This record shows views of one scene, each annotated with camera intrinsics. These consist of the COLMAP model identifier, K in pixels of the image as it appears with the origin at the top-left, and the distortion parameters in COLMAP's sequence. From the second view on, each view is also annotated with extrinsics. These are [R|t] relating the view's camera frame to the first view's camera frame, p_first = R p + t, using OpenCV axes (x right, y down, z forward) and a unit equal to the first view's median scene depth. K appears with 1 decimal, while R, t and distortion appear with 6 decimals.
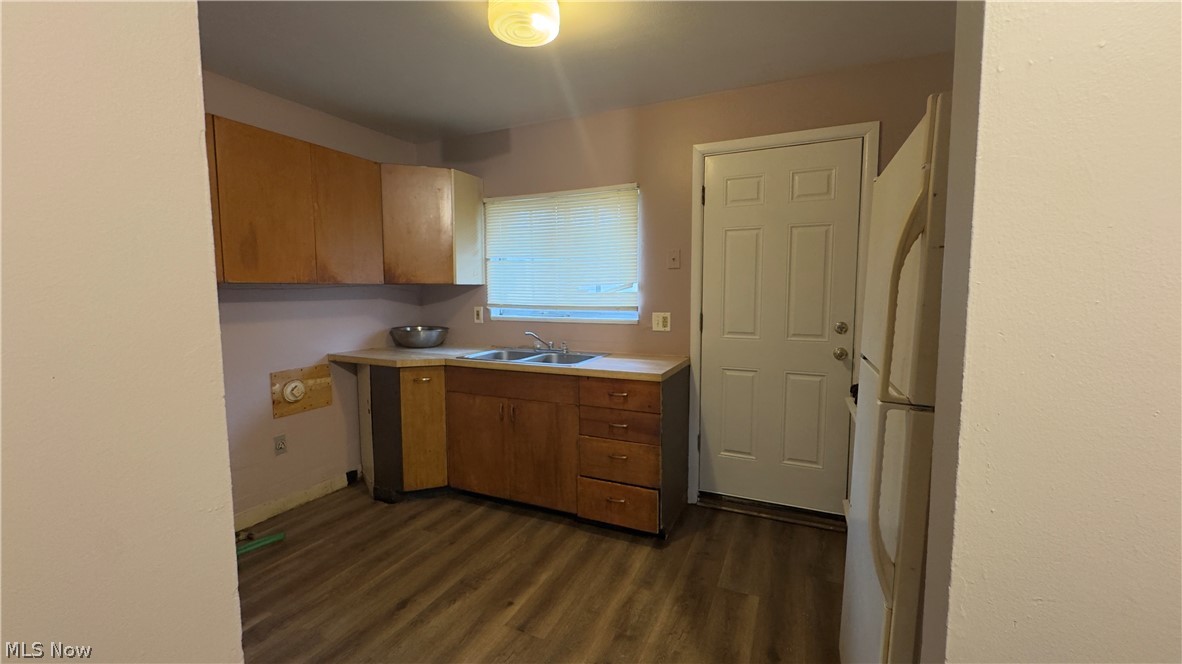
lens RADIAL K [[473.0, 0, 589.6], [0, 473.0, 335.0], [0, 0, 1]] dist [0.000227, -0.000326]
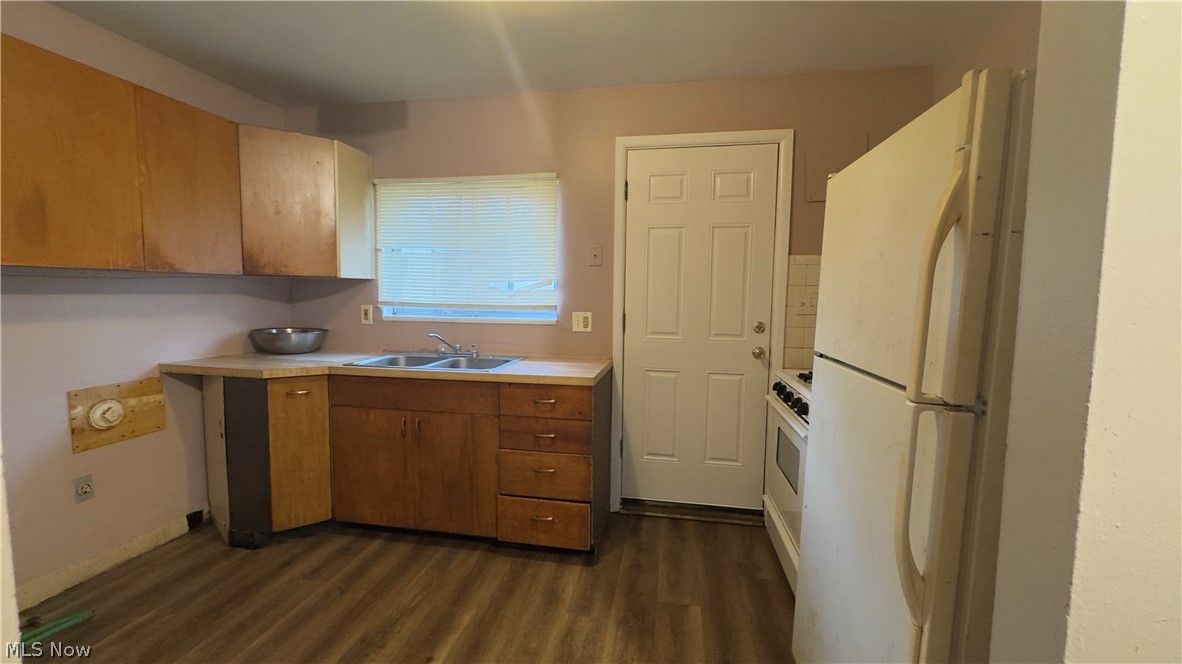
lens RADIAL K [[473.0, 0, 589.9], [0, 473.0, 333.6], [0, 0, 1]] dist [0.000227, -0.000326]
pose [[0.968735, -0.006035, 0.248025, -0.072729], [0.008201, 0.999937, -0.007698, 0.002983], [-0.247963, 0.009492, 0.968723, 0.089307]]
